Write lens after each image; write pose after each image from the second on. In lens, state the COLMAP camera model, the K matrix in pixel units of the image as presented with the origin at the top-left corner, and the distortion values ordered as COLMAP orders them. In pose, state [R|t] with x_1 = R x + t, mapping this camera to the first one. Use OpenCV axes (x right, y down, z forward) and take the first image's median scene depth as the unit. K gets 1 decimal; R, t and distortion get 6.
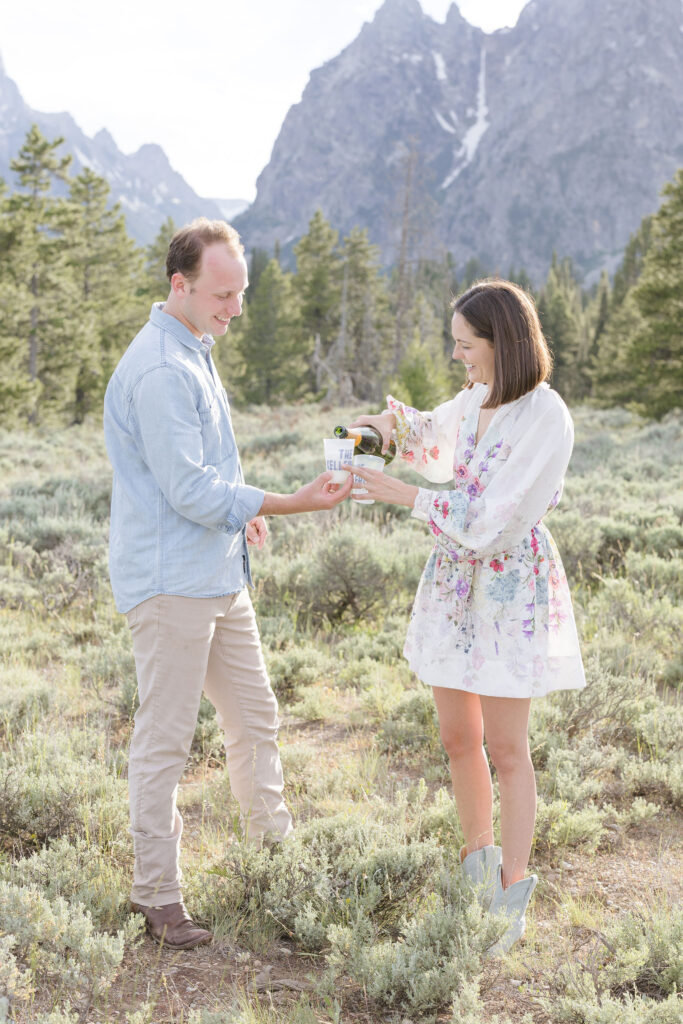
lens RADIAL K [[1737.1, 0, 382.6], [0, 1737.1, 471.0], [0, 0, 1]] dist [0.014099, 0.105620]
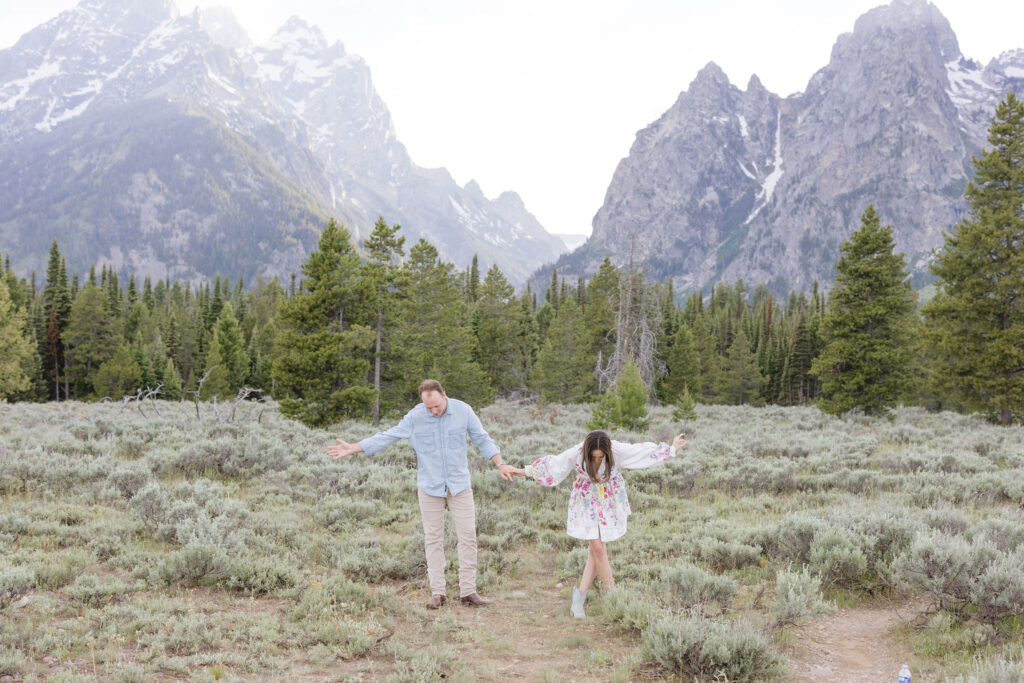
lens RADIAL K [[1443.9, 0, 512.0], [0, 1443.9, 341.5], [0, 0, 1]] dist [0.008761, 0.108415]
pose [[0.991171, -0.002018, -0.132574, 0.042264], [-0.008479, 0.996873, -0.078567, 0.002639], [0.132318, 0.078998, 0.988054, -0.113992]]
